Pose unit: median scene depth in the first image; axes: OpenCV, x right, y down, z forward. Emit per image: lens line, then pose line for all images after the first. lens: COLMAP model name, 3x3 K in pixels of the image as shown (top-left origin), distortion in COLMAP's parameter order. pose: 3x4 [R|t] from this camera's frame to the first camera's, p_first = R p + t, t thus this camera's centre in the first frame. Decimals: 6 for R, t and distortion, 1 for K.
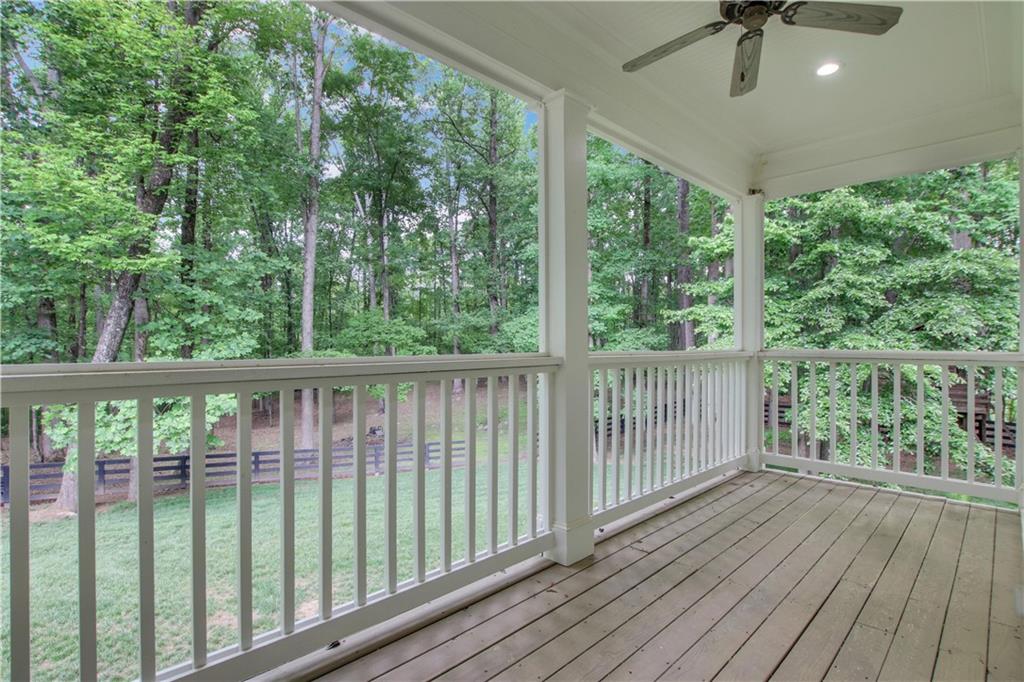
lens RADIAL K [[499.4, 0, 517.6], [0, 499.4, 346.9], [0, 0, 1]] dist [-0.023983, 0.001799]
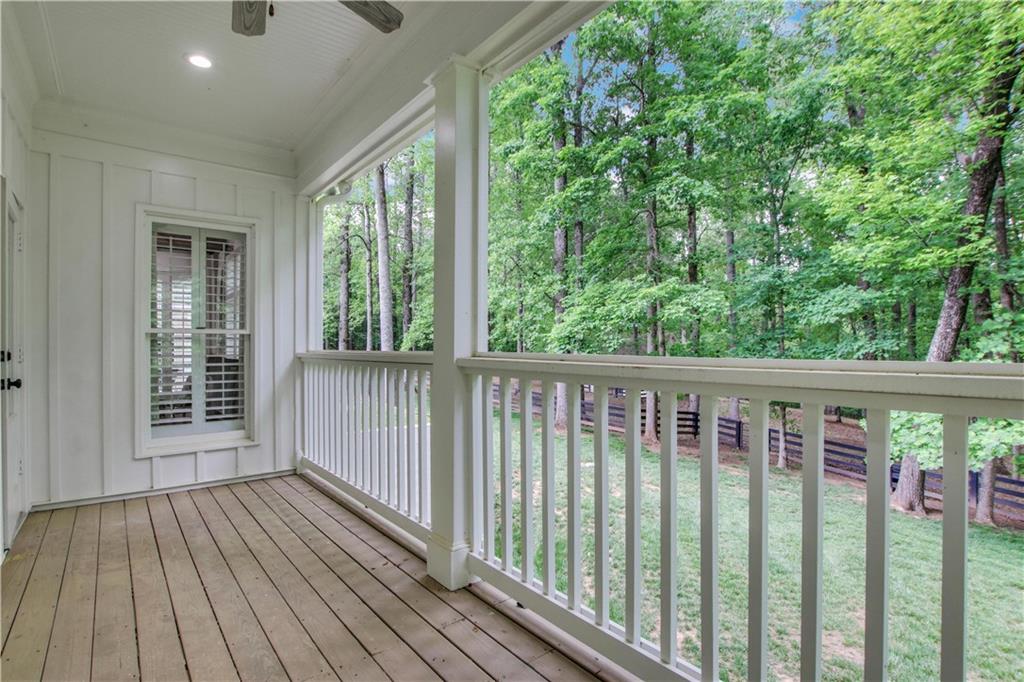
lens RADIAL K [[499.4, 0, 517.6], [0, 499.4, 346.9], [0, 0, 1]] dist [-0.023983, 0.001799]
pose [[-0.095192, 0.006304, -0.995439, 1.010910], [-0.006210, 0.999957, 0.006926, -0.014850], [0.995440, 0.006841, -0.095148, 1.211405]]
